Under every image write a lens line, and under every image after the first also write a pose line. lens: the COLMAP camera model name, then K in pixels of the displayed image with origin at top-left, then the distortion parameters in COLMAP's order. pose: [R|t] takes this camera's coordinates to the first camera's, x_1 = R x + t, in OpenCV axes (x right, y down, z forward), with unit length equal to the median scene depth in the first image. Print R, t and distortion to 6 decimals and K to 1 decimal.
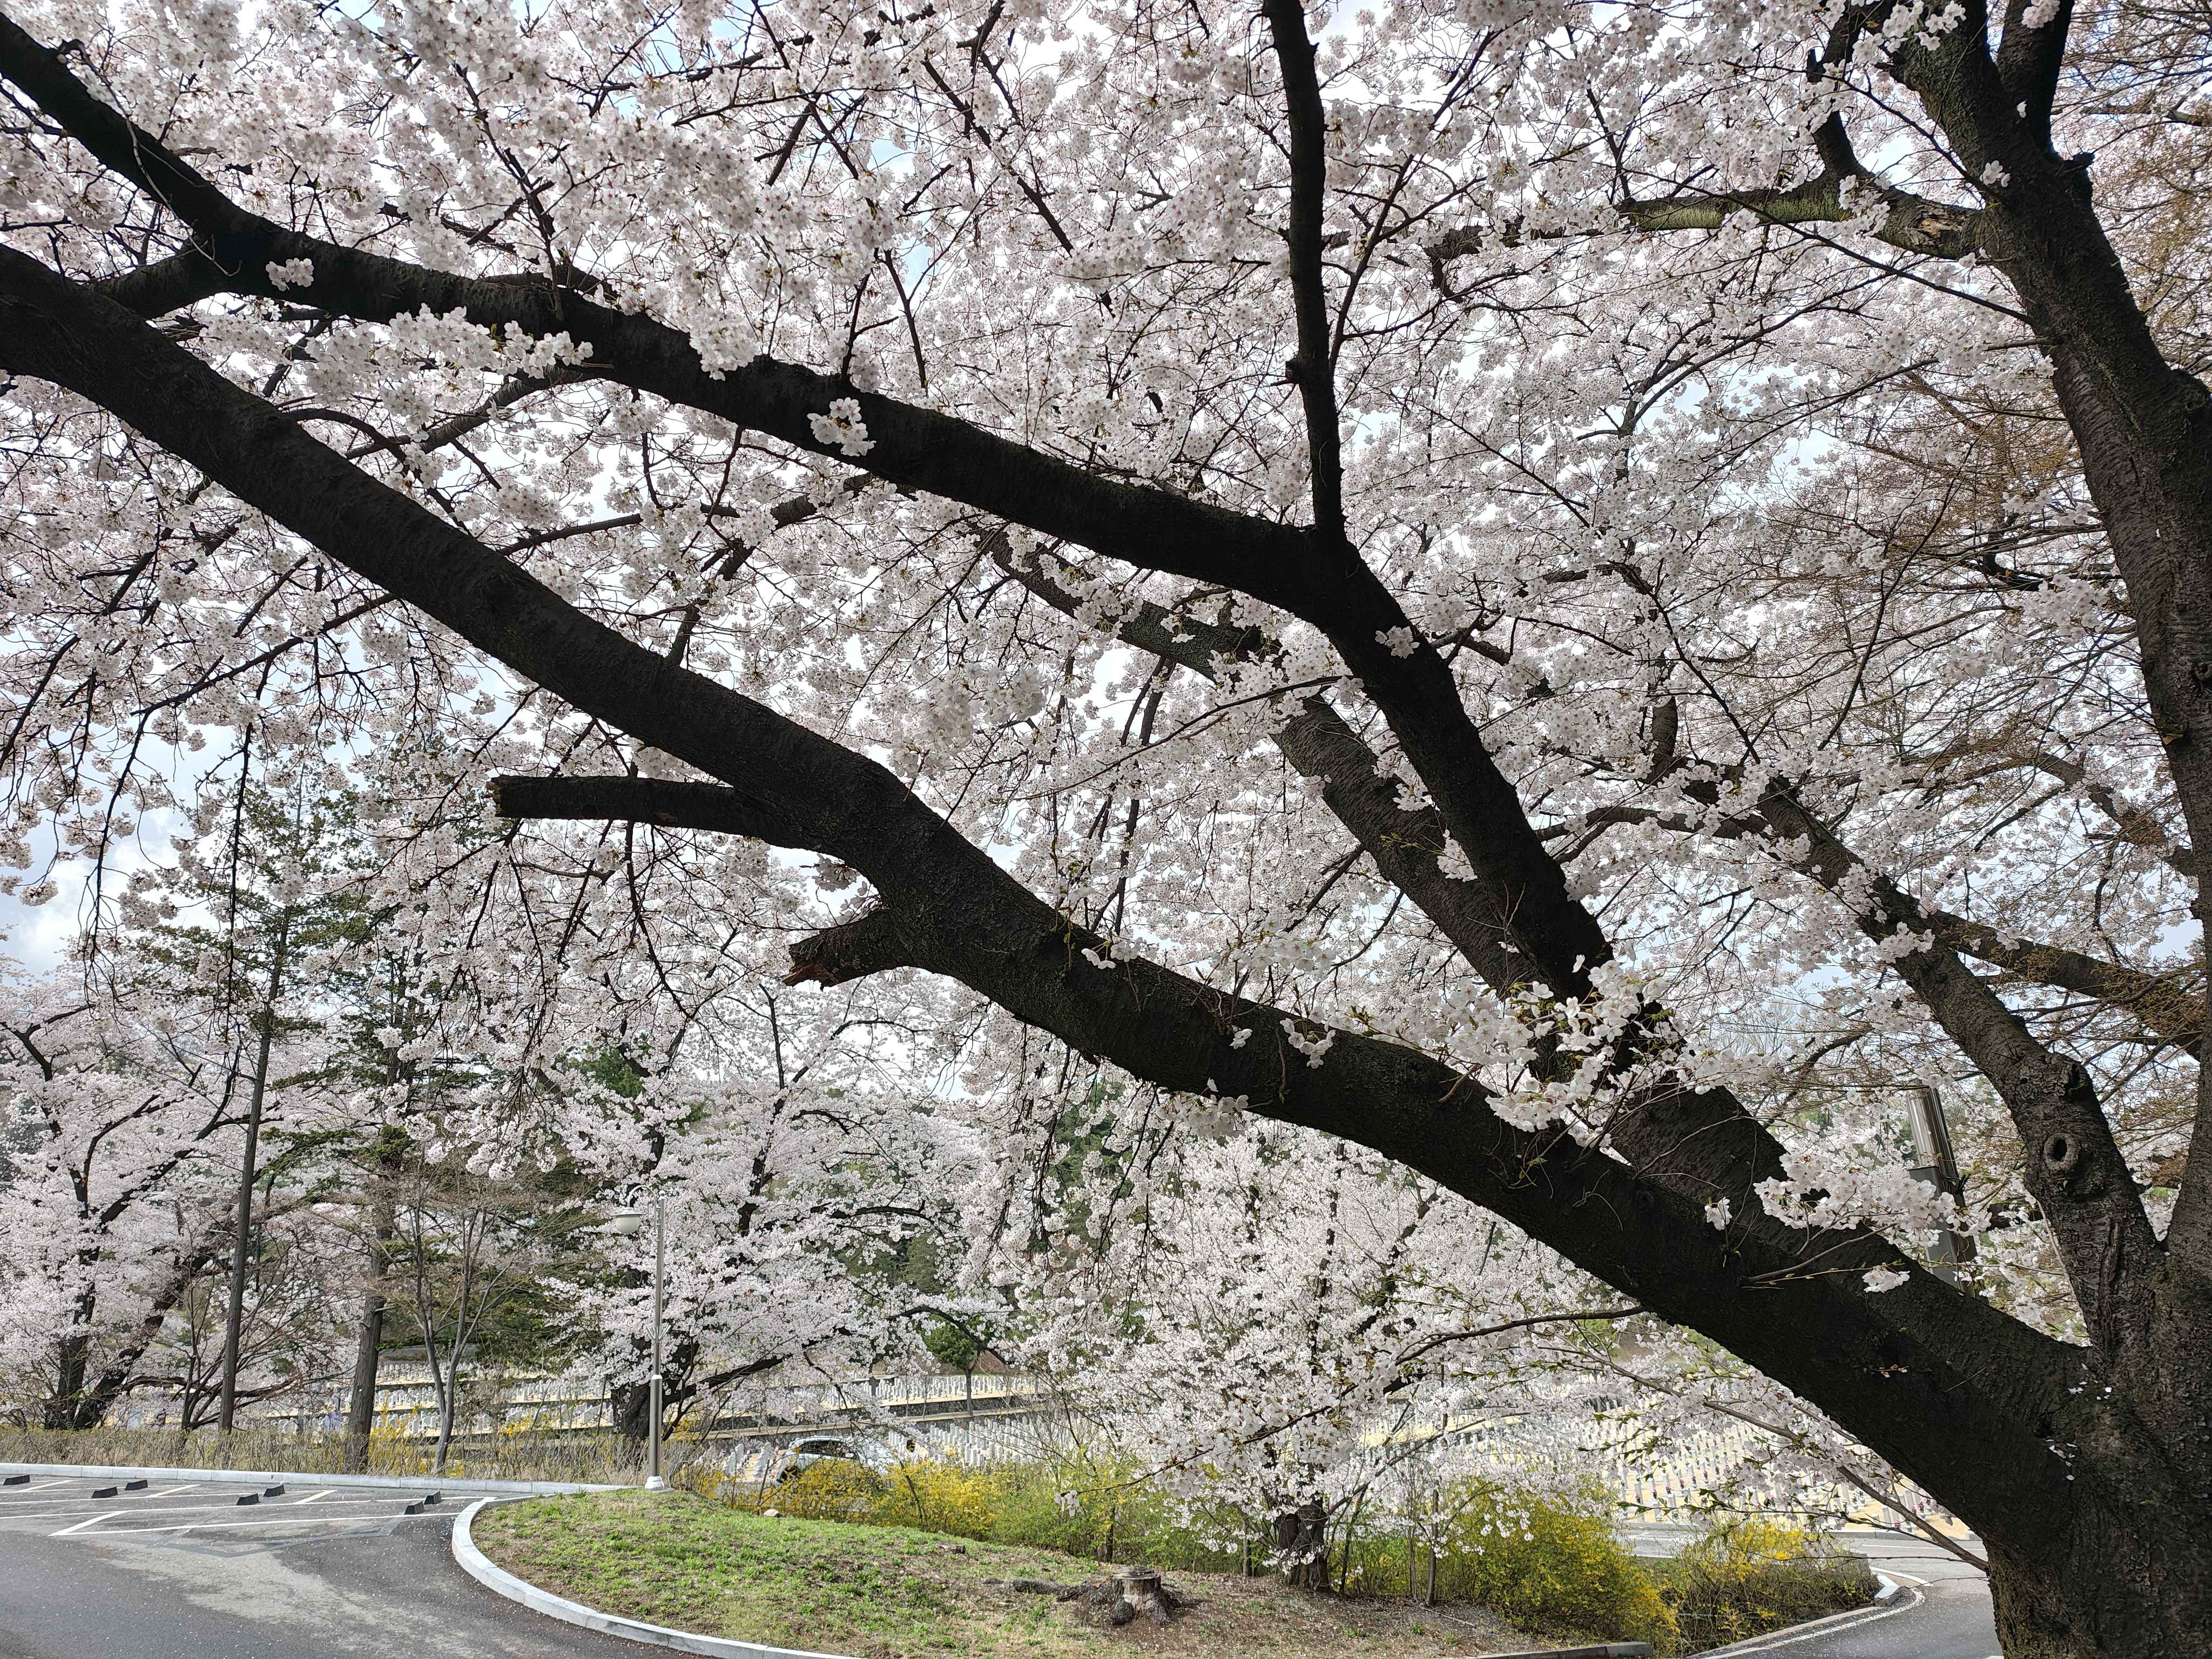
lens RADIAL K [[1541.7, 0, 1106.0], [0, 1541.7, 829.5], [0, 0, 1]] dist [0.073710, -0.083684]
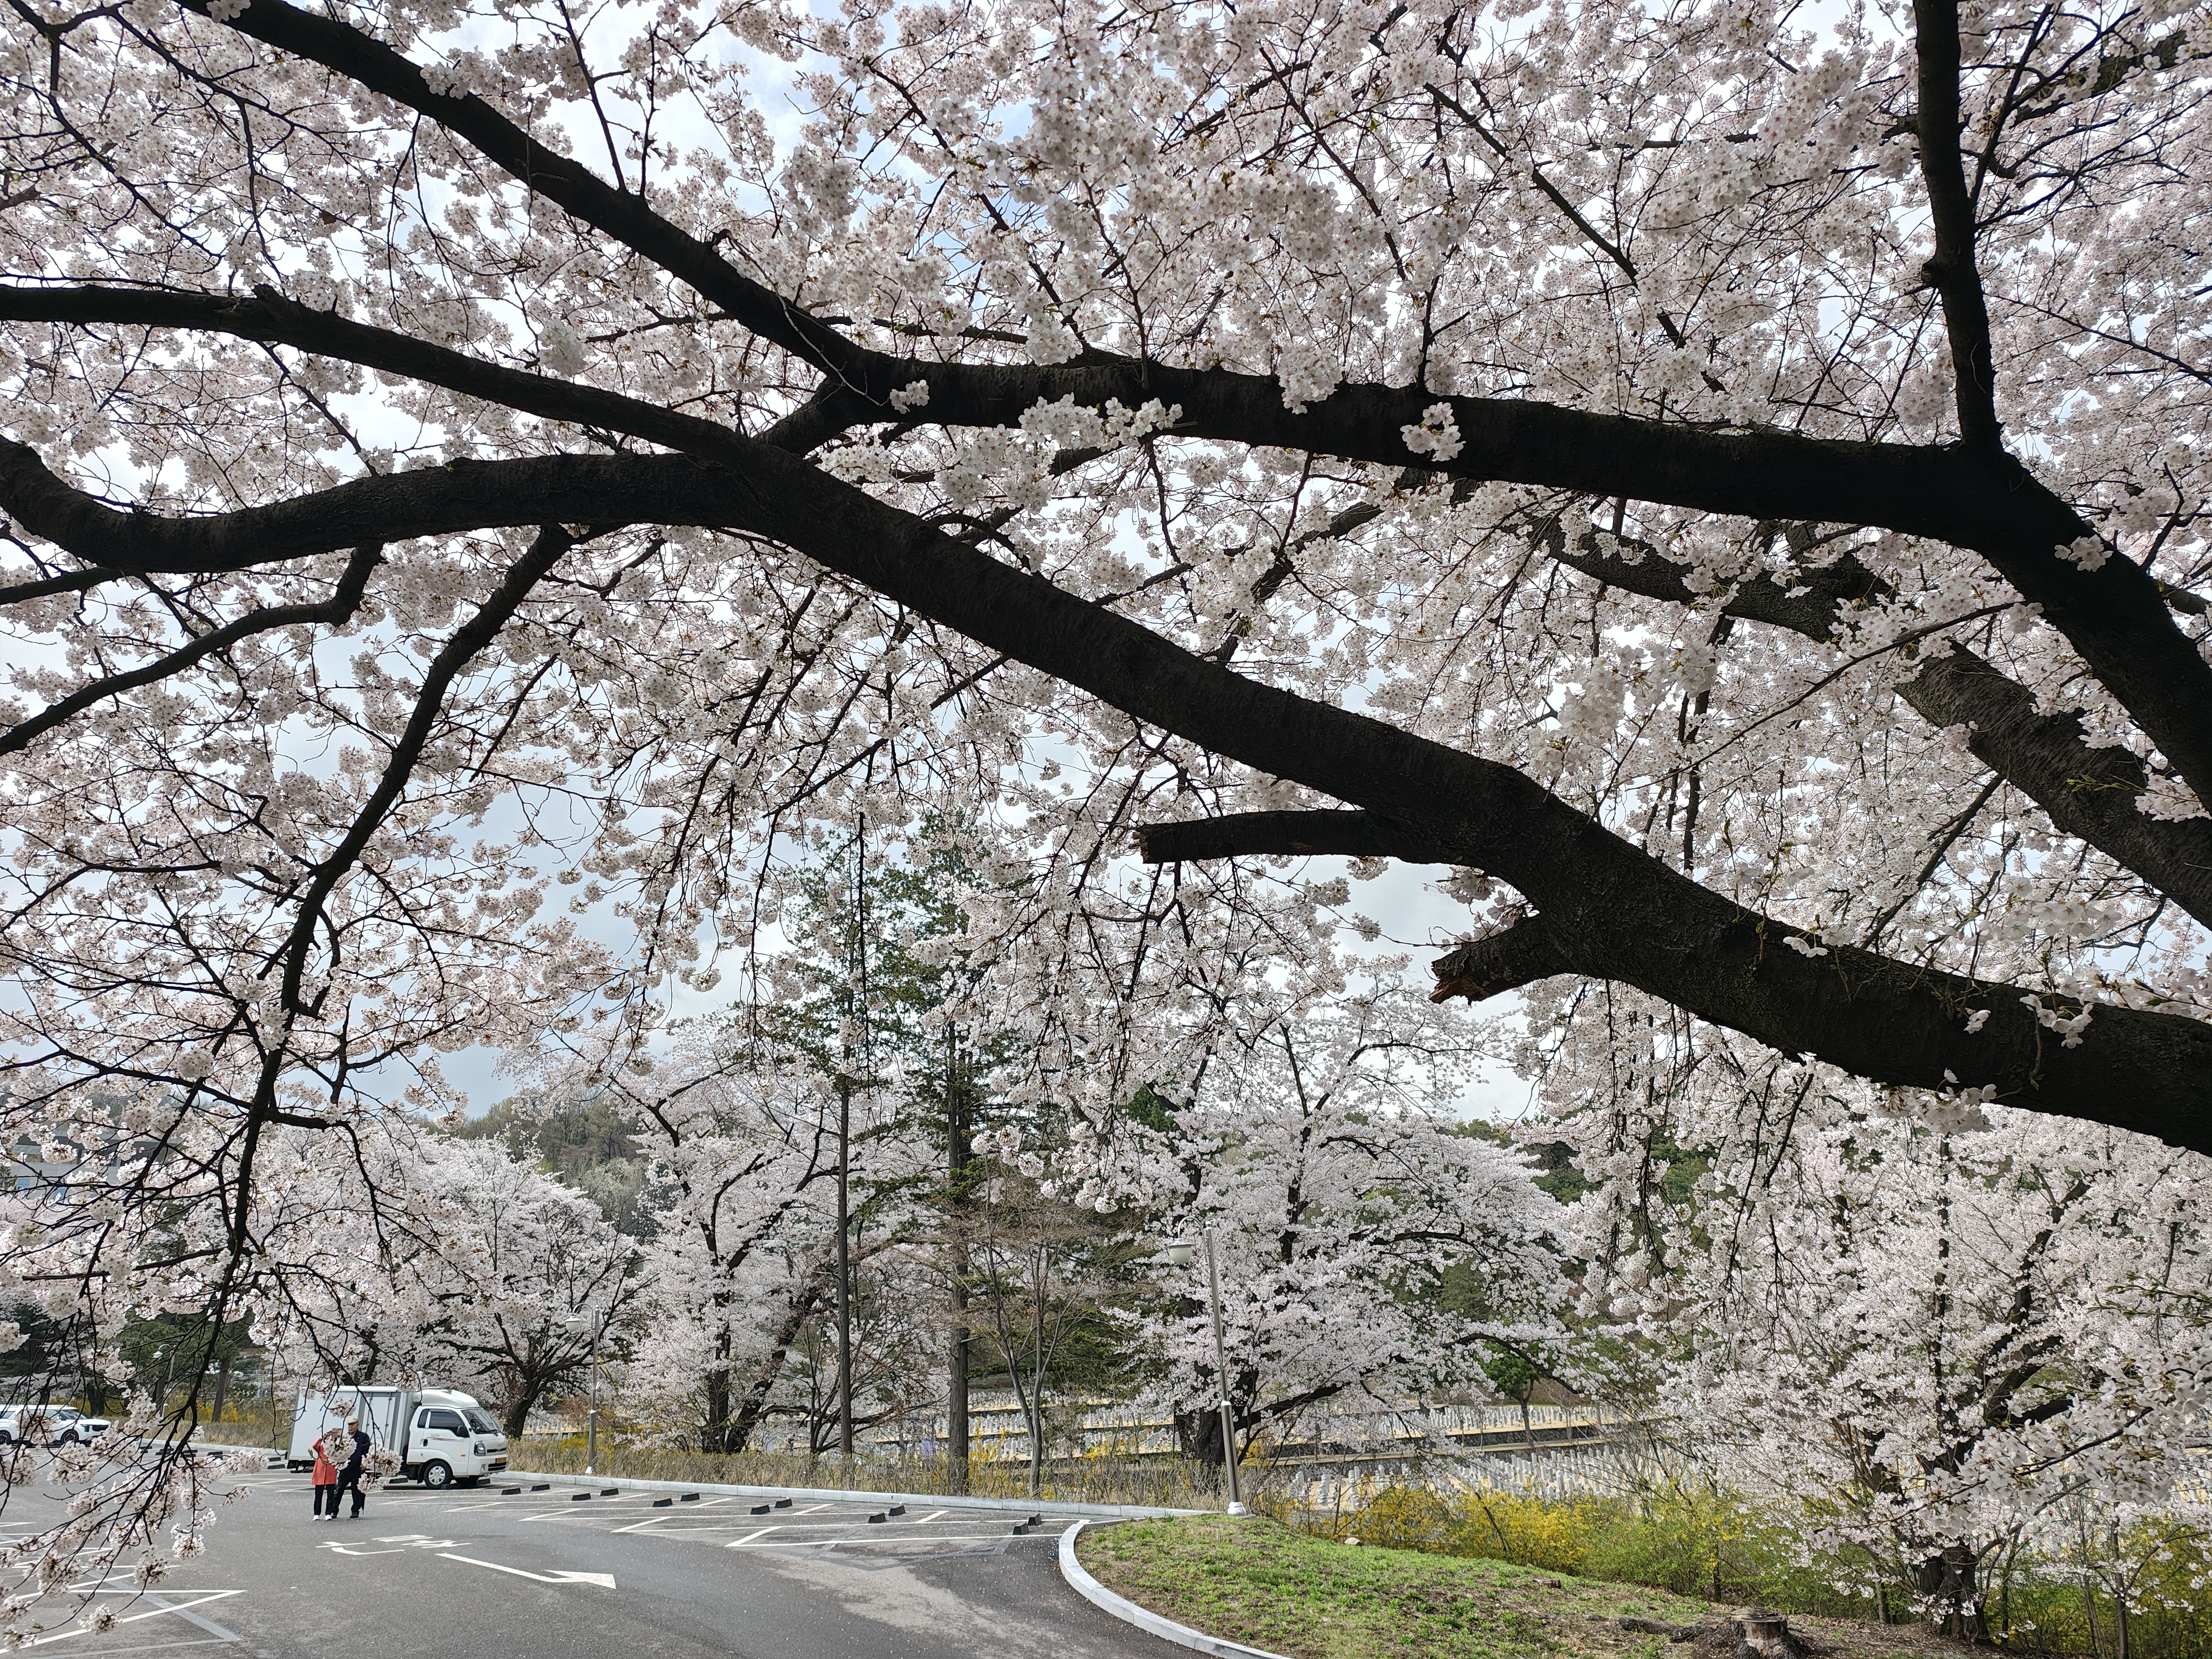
lens RADIAL K [[1541.7, 0, 1106.0], [0, 1541.7, 829.5], [0, 0, 1]] dist [0.073710, -0.083684]
pose [[0.948381, -0.115197, -0.295472, -0.015597], [0.110488, 0.993341, -0.032646, -0.000005], [0.297265, -0.001685, 0.954794, -0.000902]]
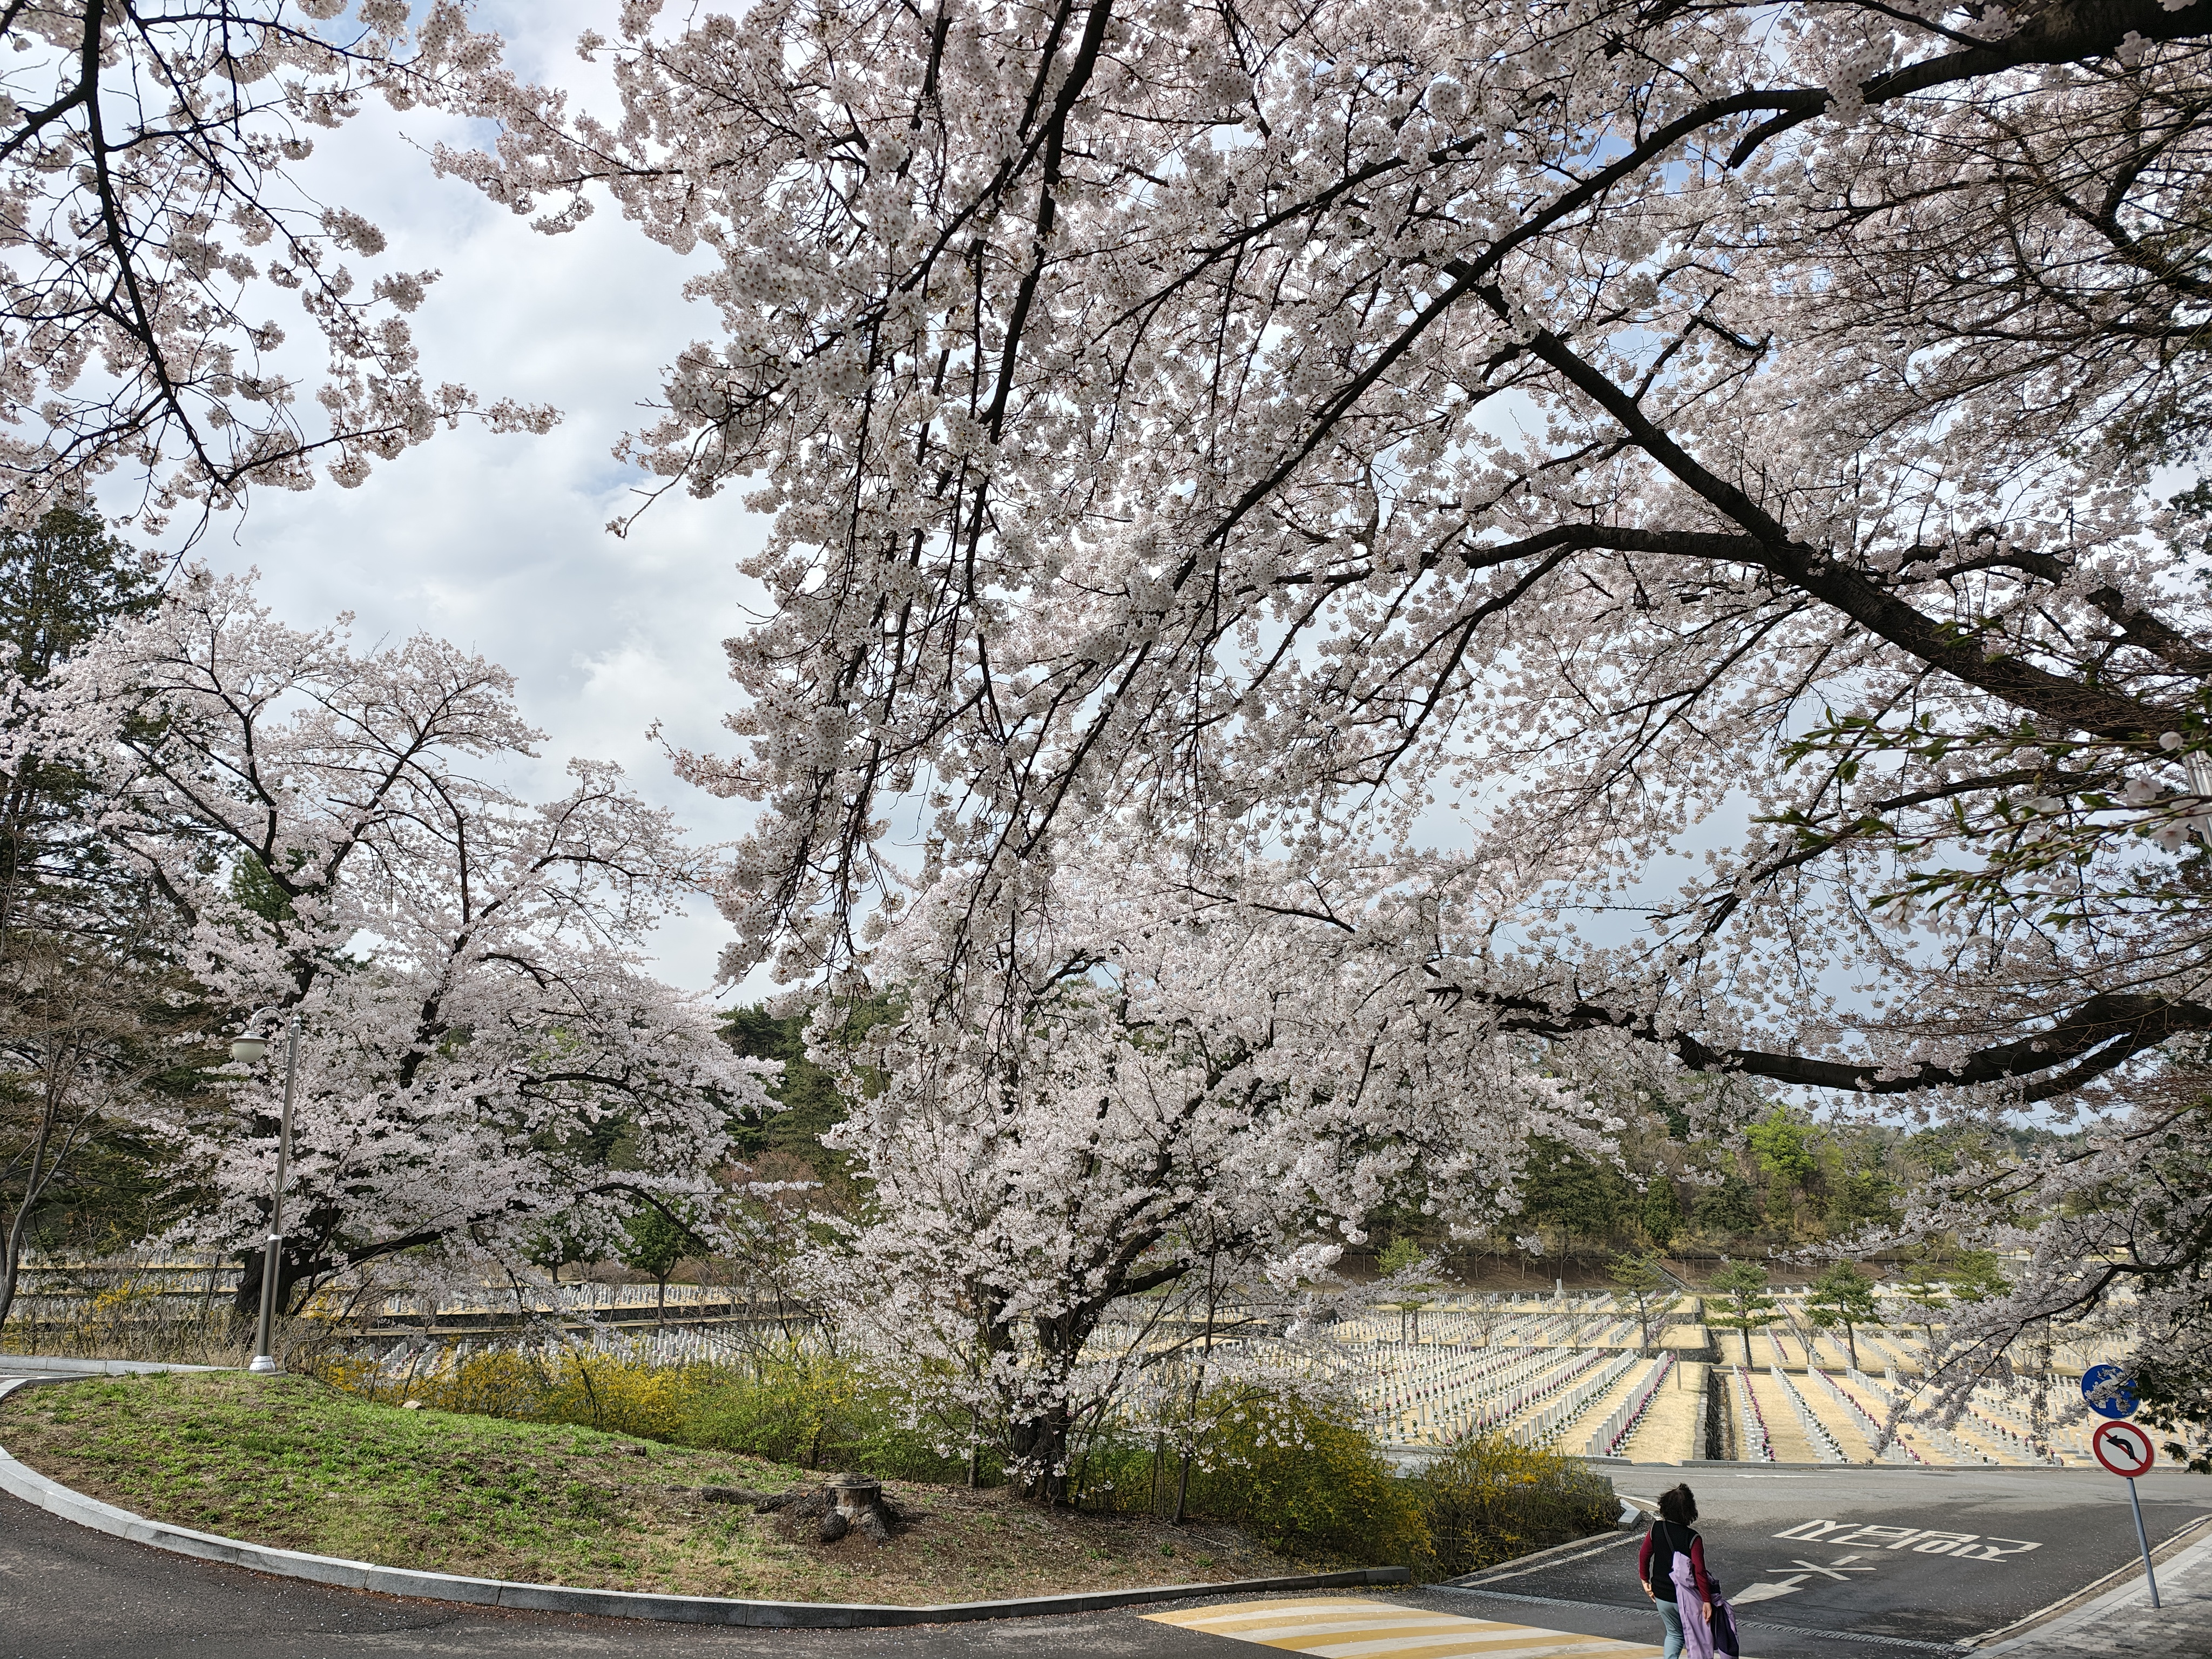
lens RADIAL K [[1477.4, 0, 1051.6], [0, 1477.4, 858.5], [0, 0, 1]] dist [0.062636, -0.061646]
pose [[0.986020, 0.080799, 0.145725, -0.015568], [-0.087530, 0.995343, 0.040377, 0.080424], [-0.141784, -0.052568, 0.988501, 0.166455]]
